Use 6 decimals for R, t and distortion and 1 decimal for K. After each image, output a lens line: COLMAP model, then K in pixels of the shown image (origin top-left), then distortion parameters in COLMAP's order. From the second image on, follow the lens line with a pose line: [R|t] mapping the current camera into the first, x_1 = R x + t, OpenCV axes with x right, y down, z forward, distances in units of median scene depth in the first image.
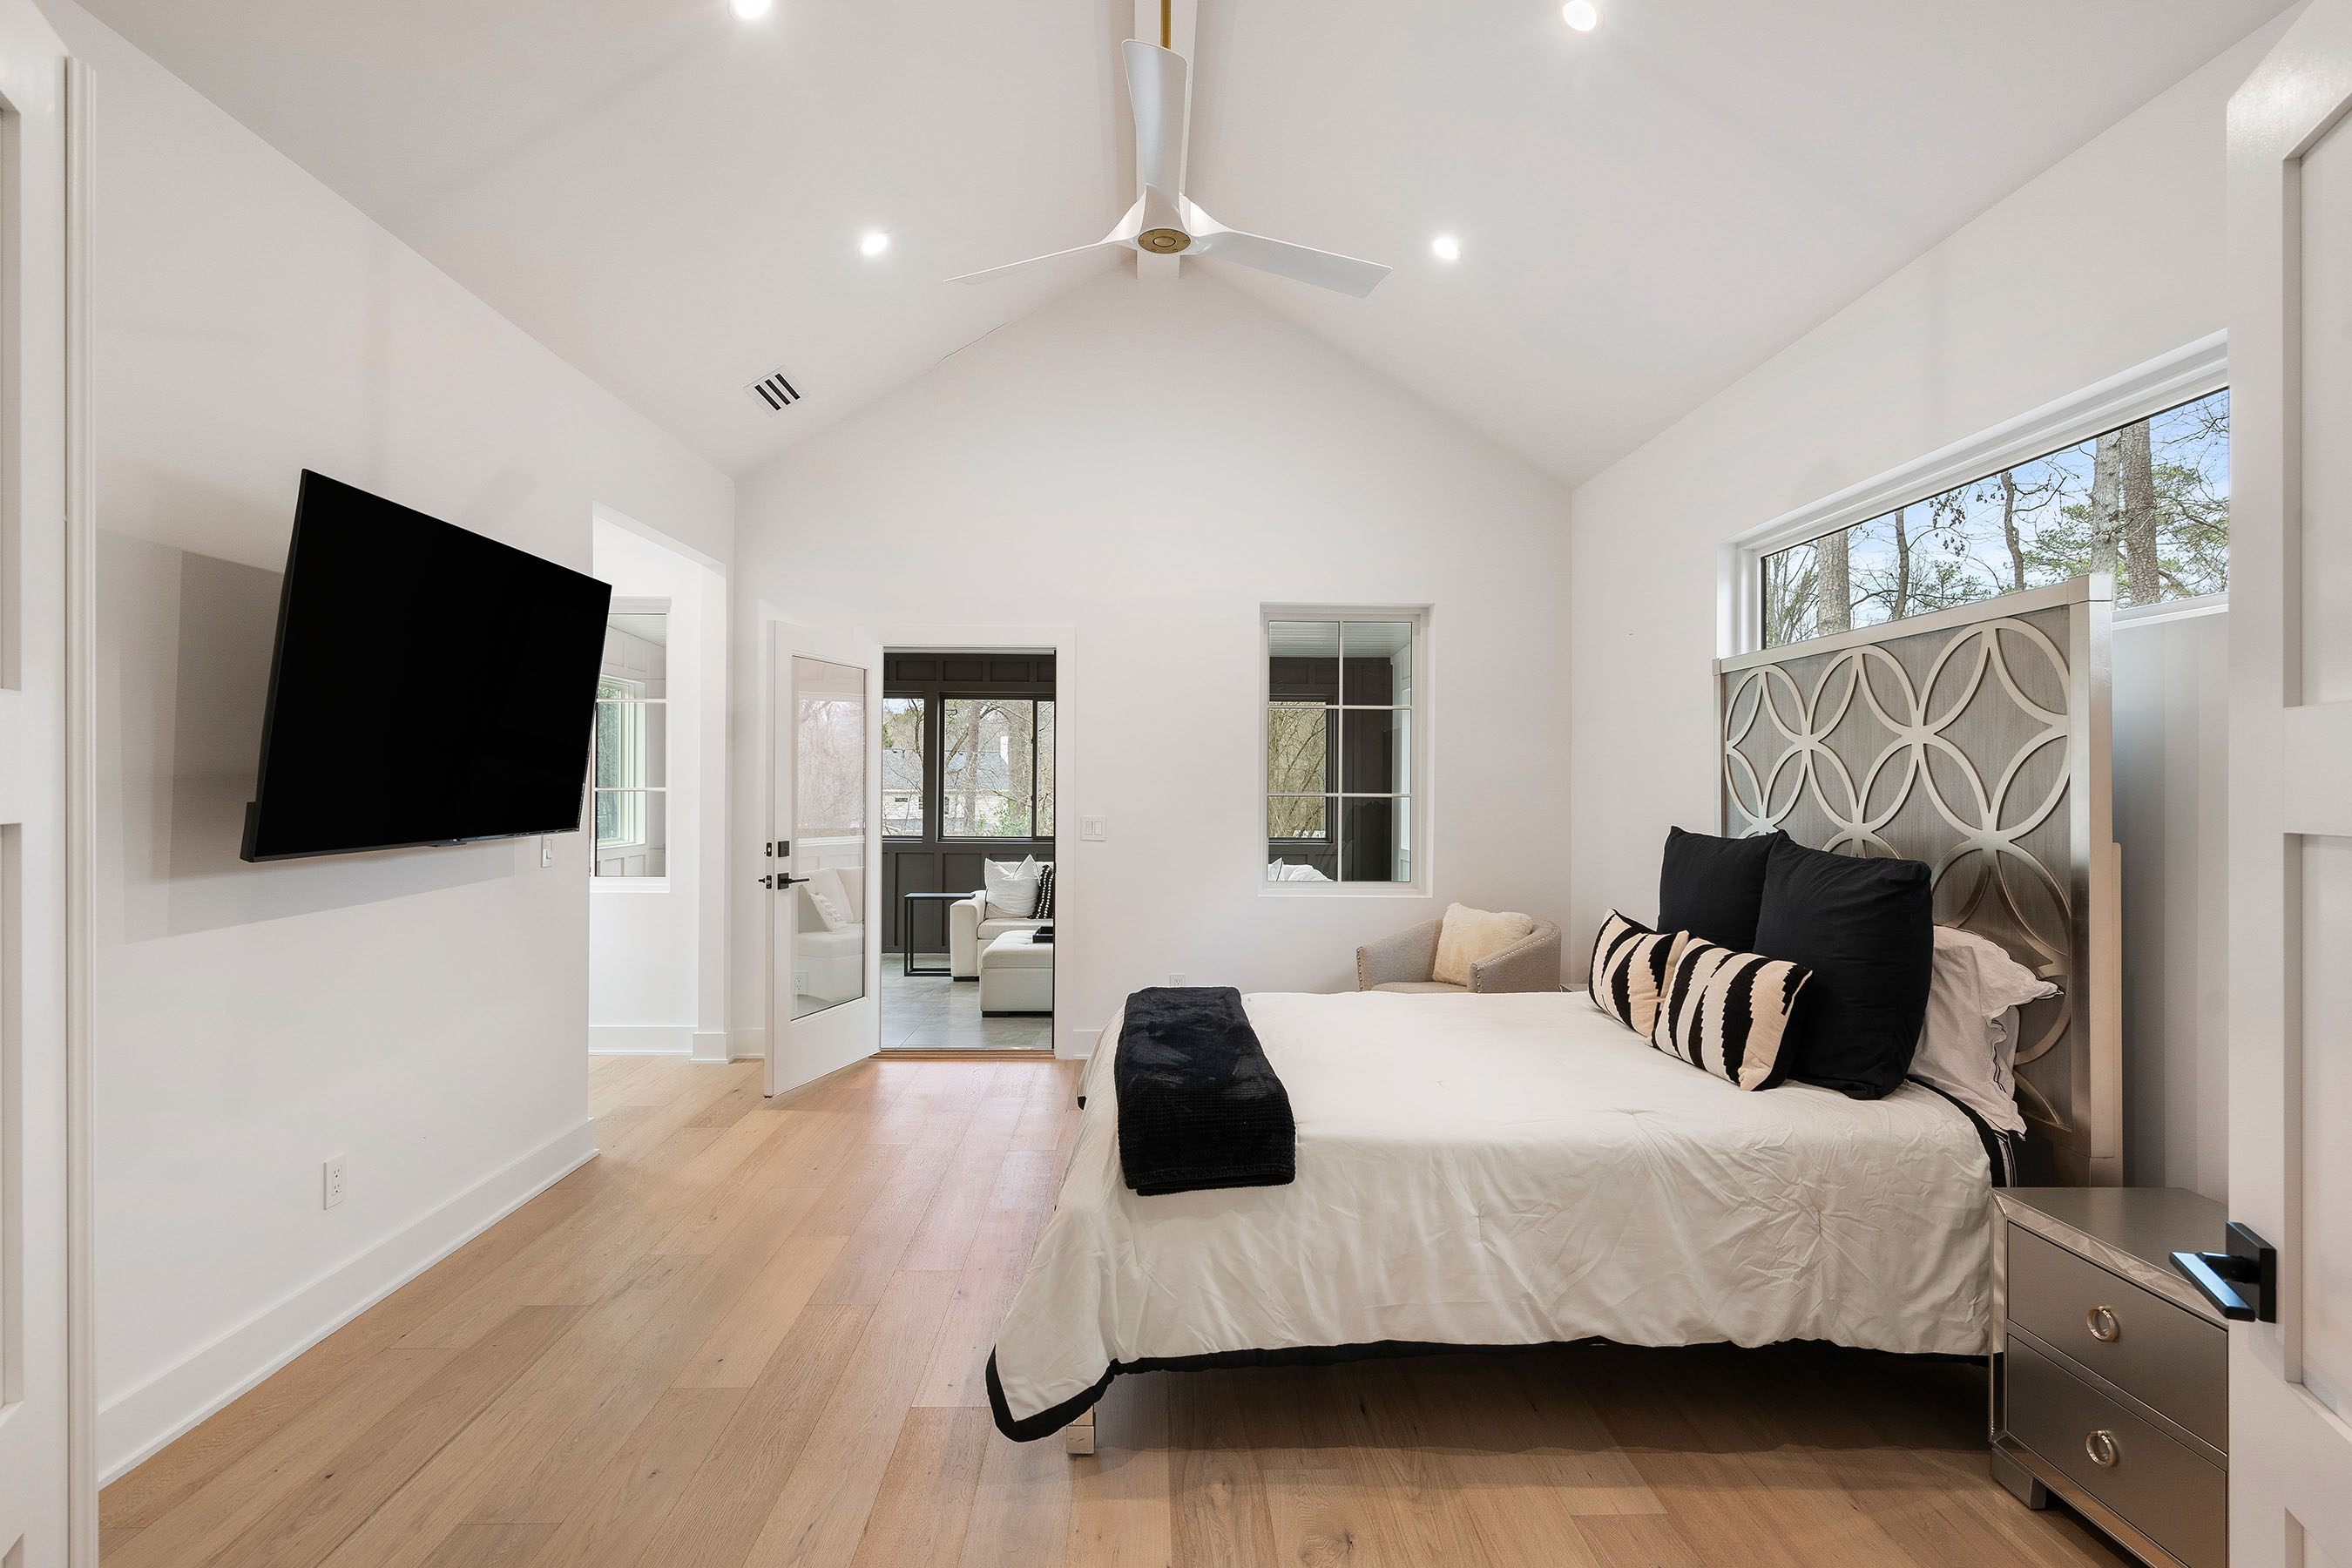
lens RADIAL K [[1153.8, 0, 1182.6], [0, 1153.8, 800.3], [0, 0, 1]] dist [0.001313, 0.002024]
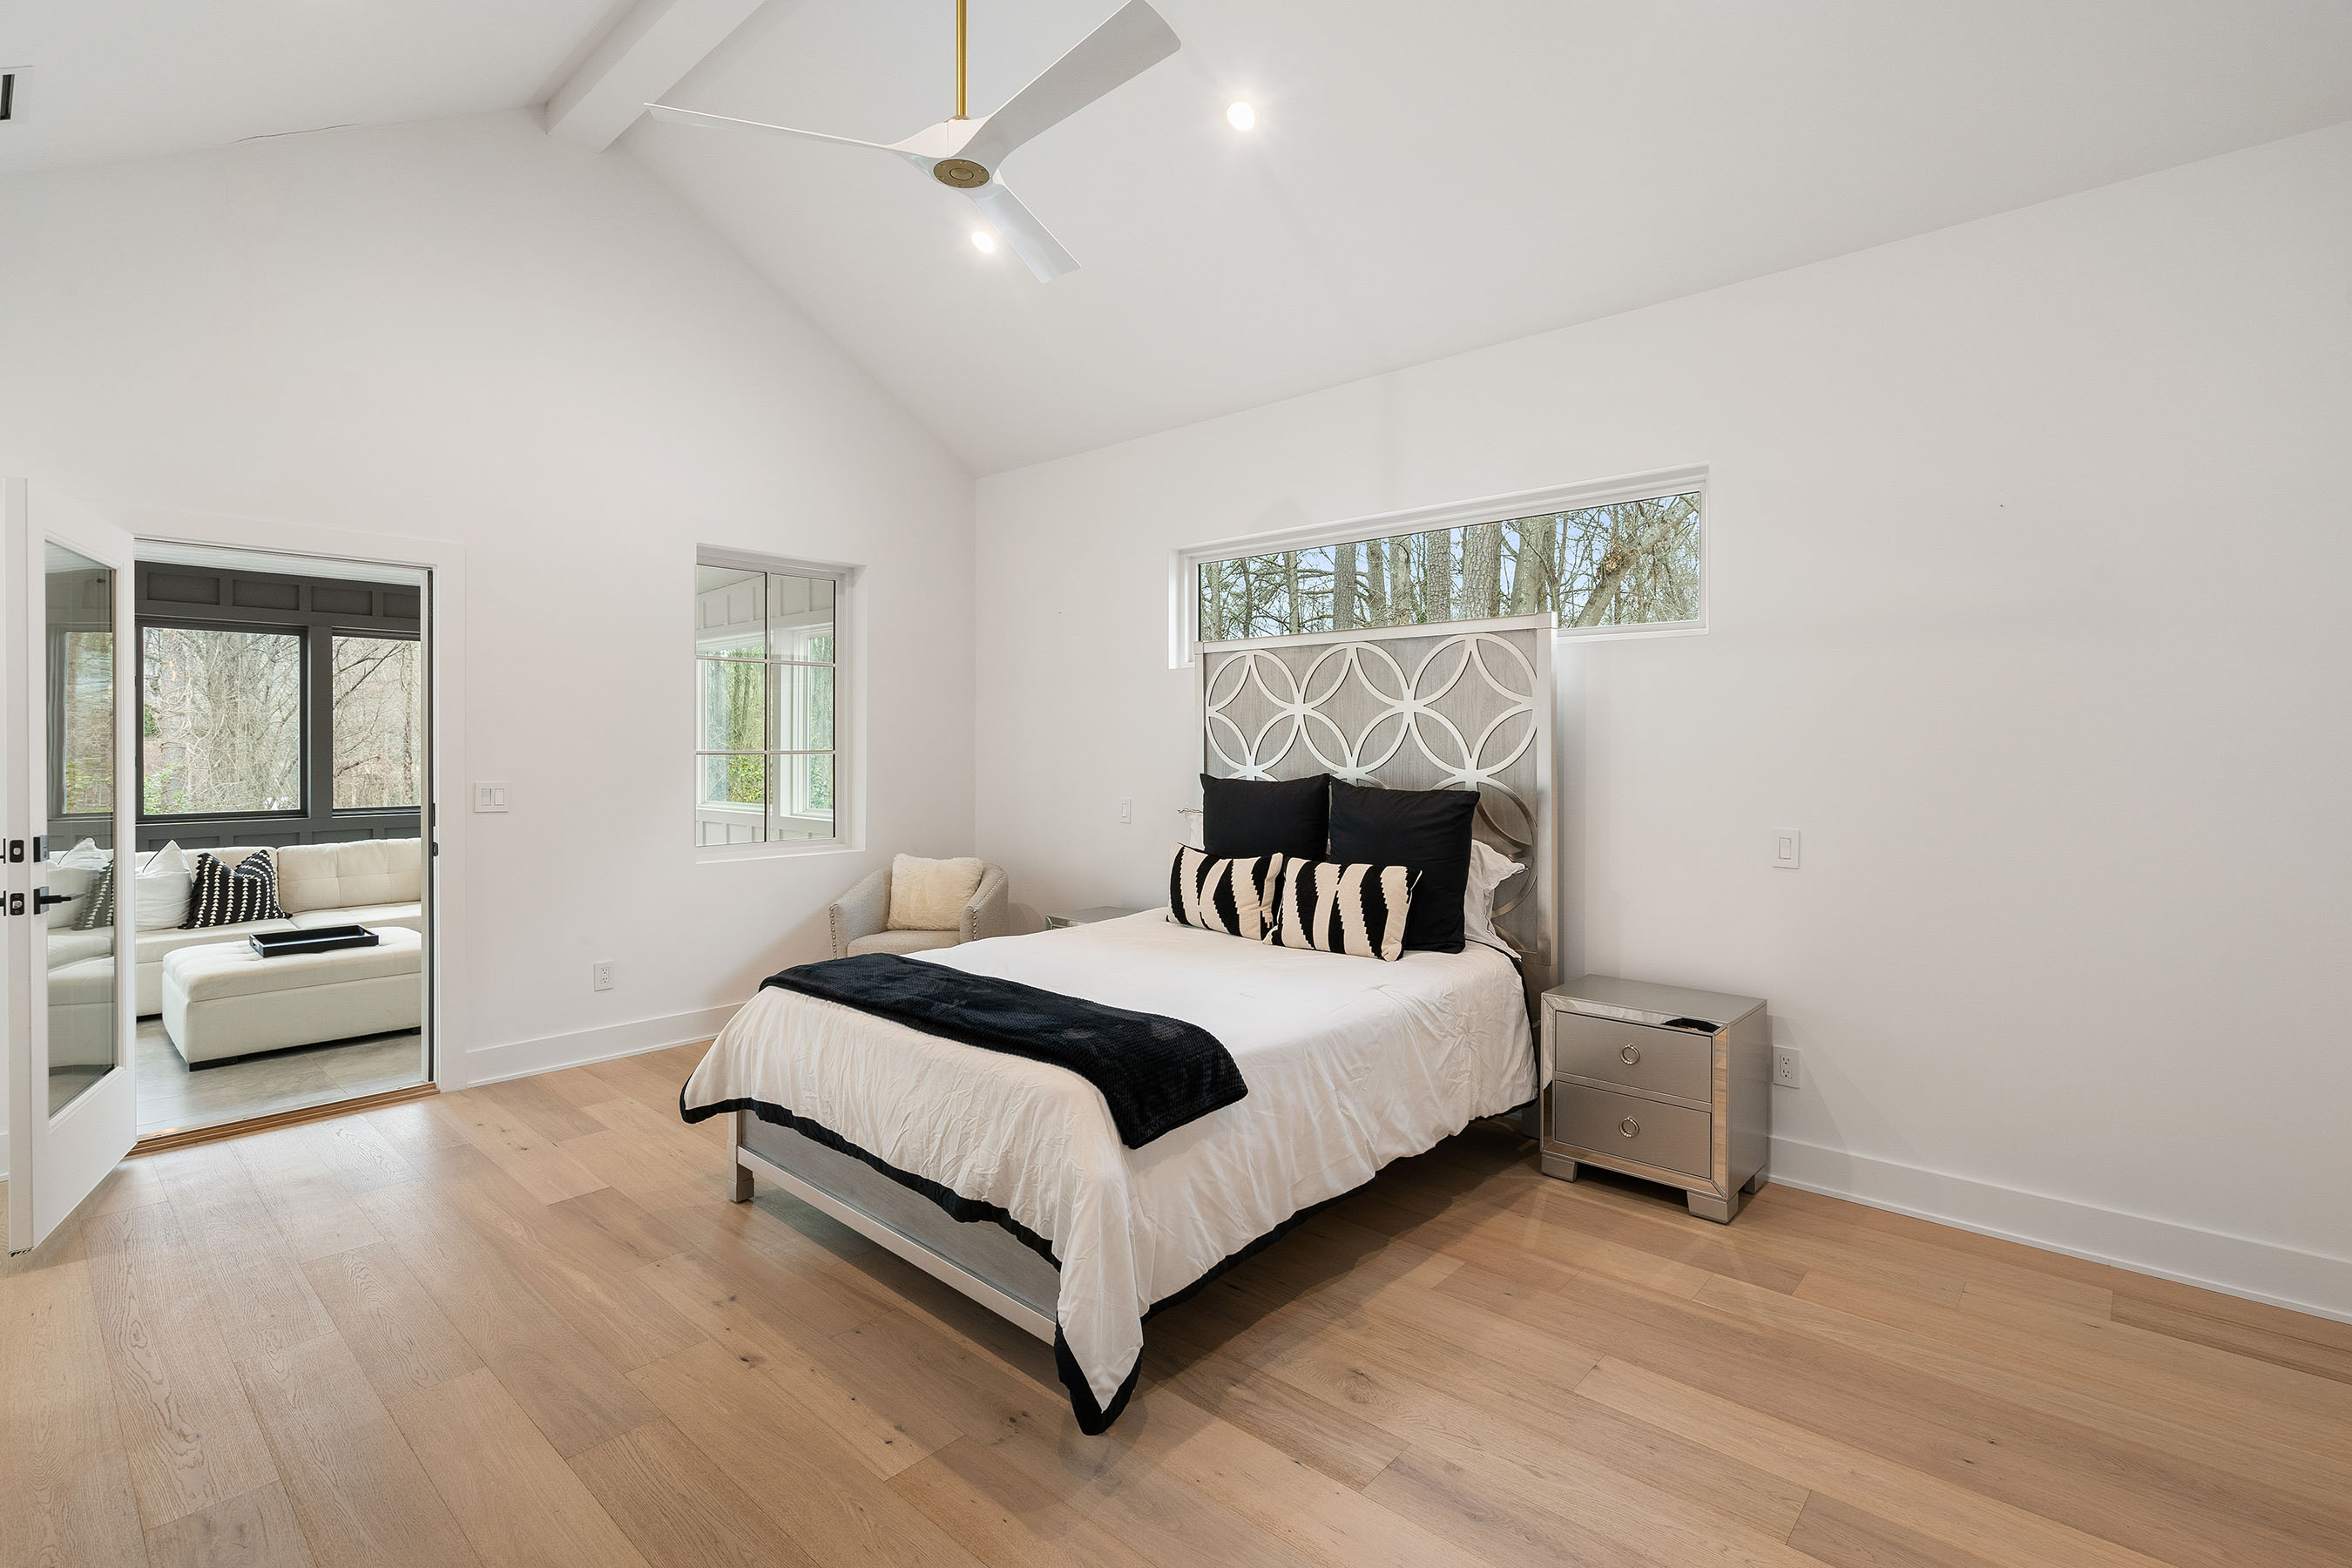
lens RADIAL K [[1075.0, 0, 1173.7], [0, 1075.0, 769.7], [0, 0, 1]] dist [-0.001011, 0.000181]
pose [[0.694381, -0.022396, 0.719259, -0.639397], [0.012706, 0.999741, 0.018862, -0.006321], [-0.719495, -0.003959, 0.694486, 0.303333]]
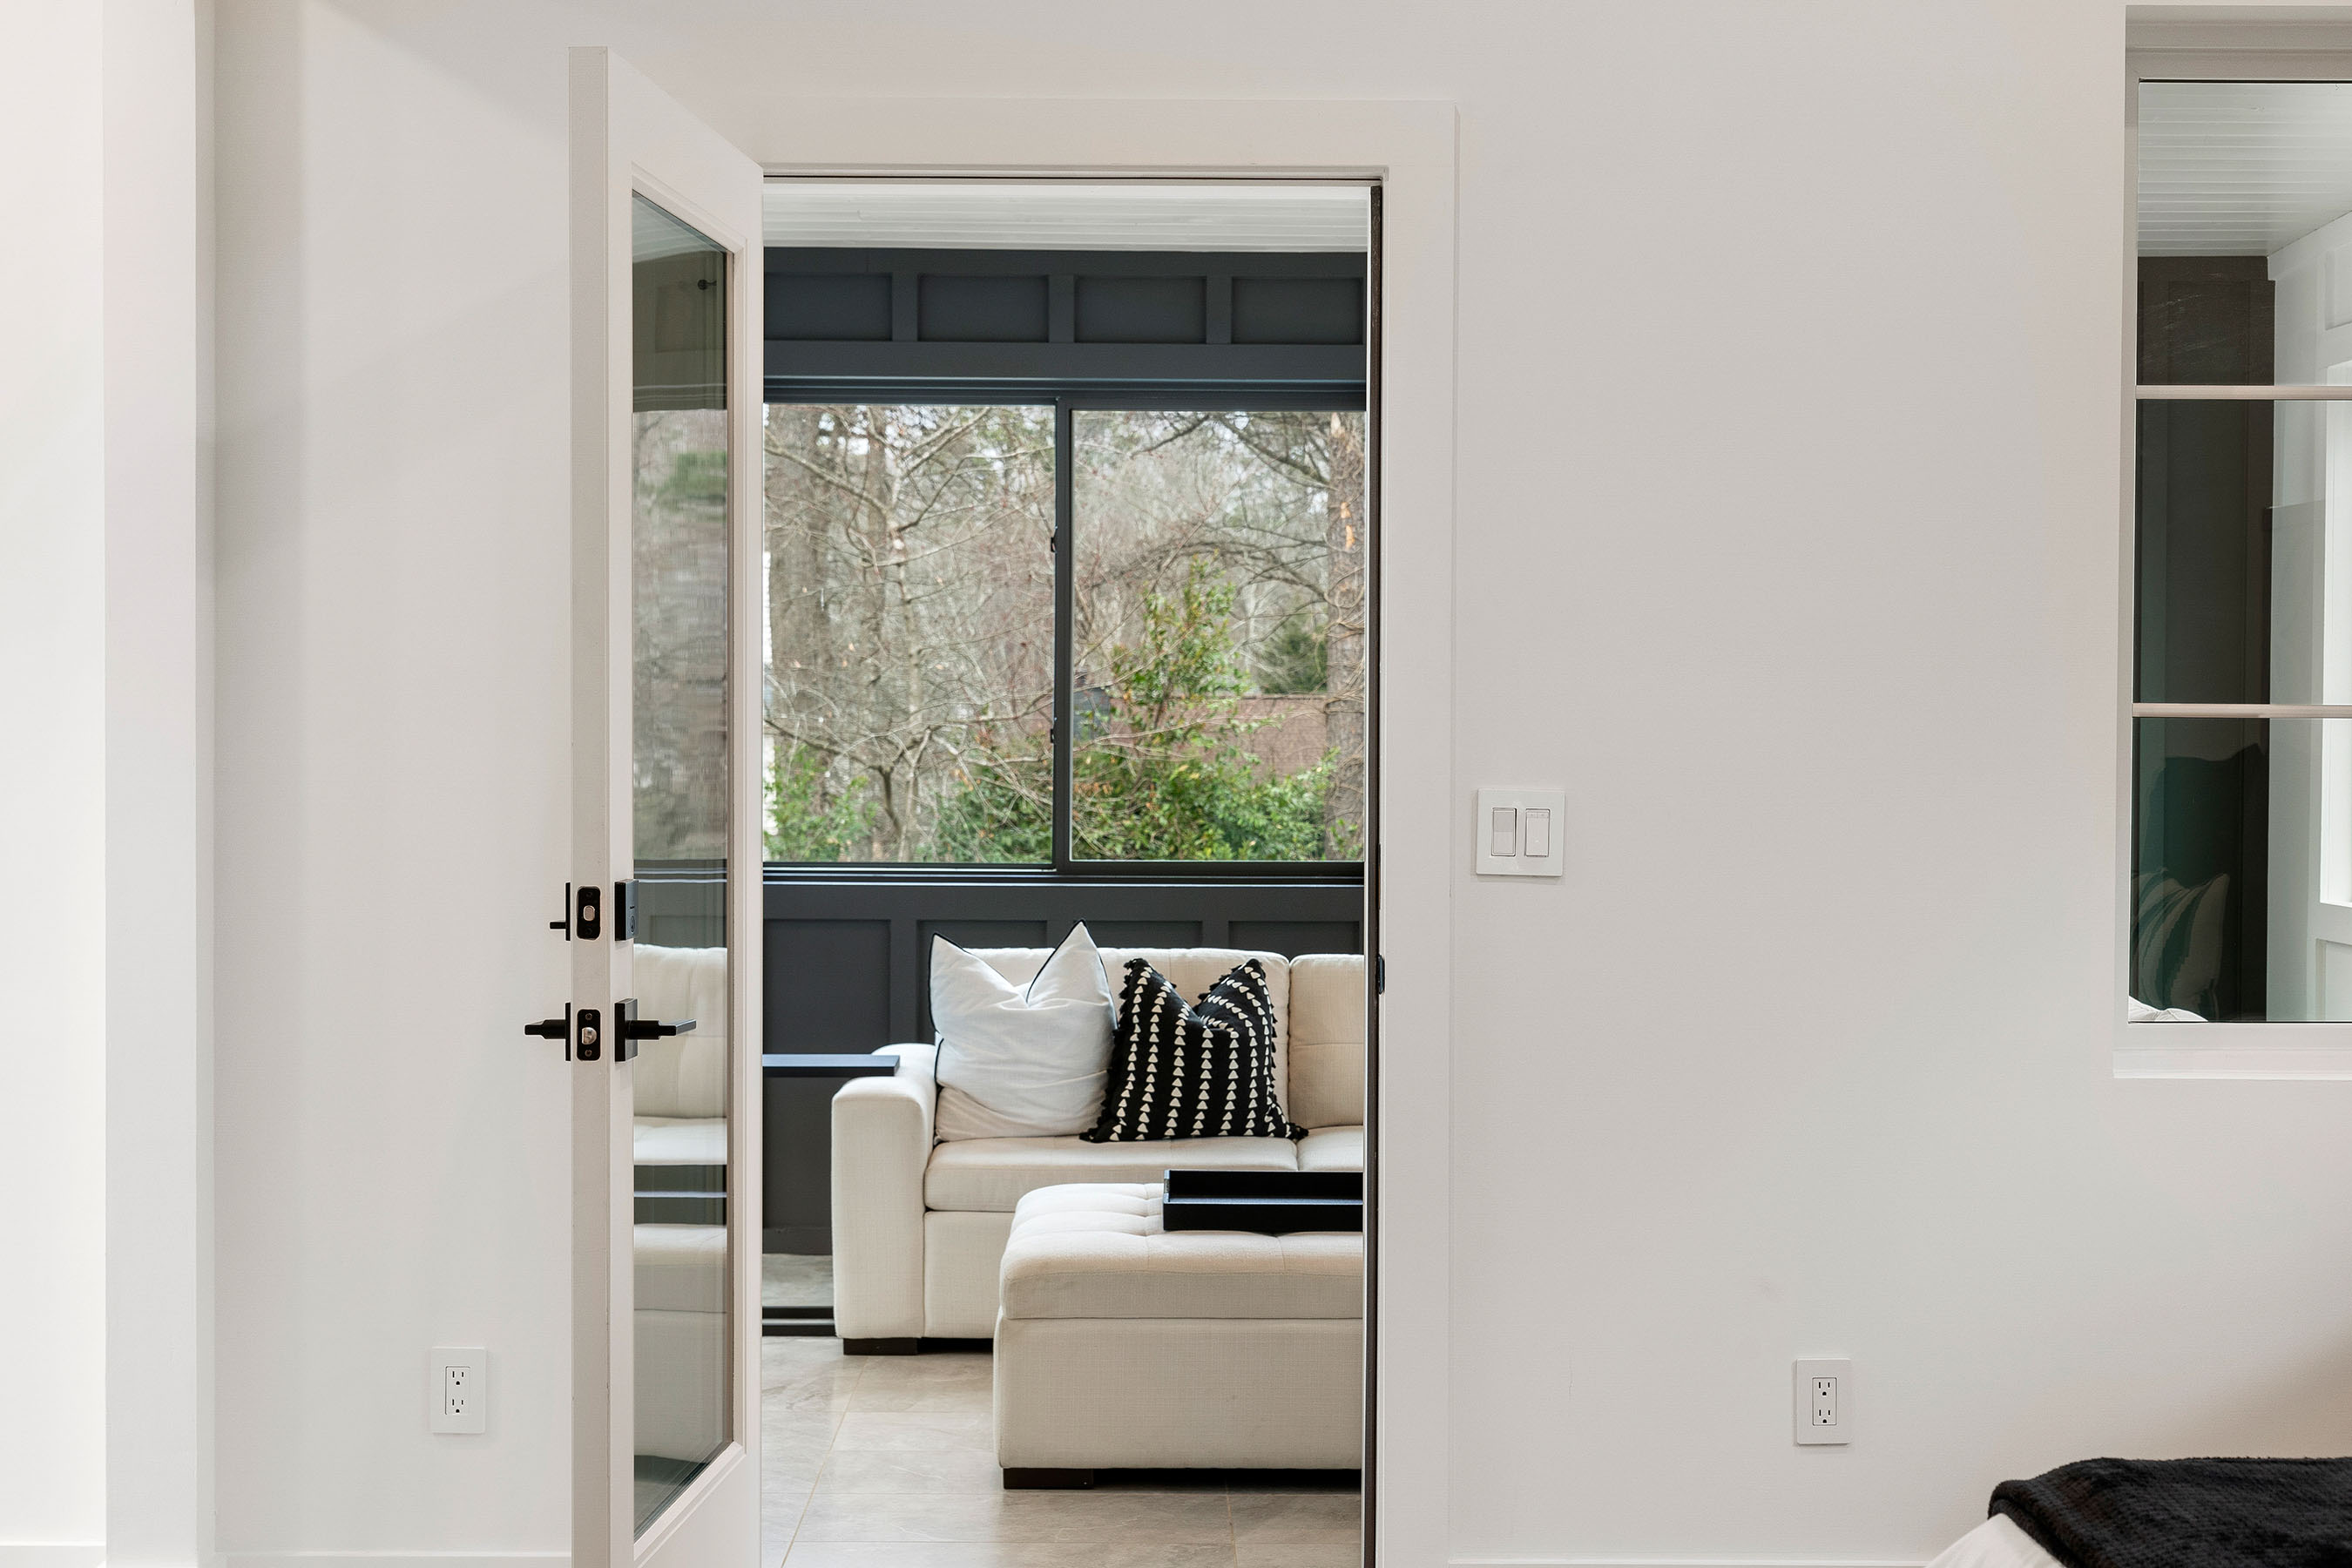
lens RADIAL K [[3528.4, 0, 1174.1], [0, 3528.4, 772.3], [0, 0, 1]] dist [-0.023488, 0.000000]
pose [[0.999840, 0.003658, 0.017503, -0.444319], [-0.003773, 0.999972, 0.006536, 0.008100], [-0.017479, -0.006601, 0.999825, 0.339257]]
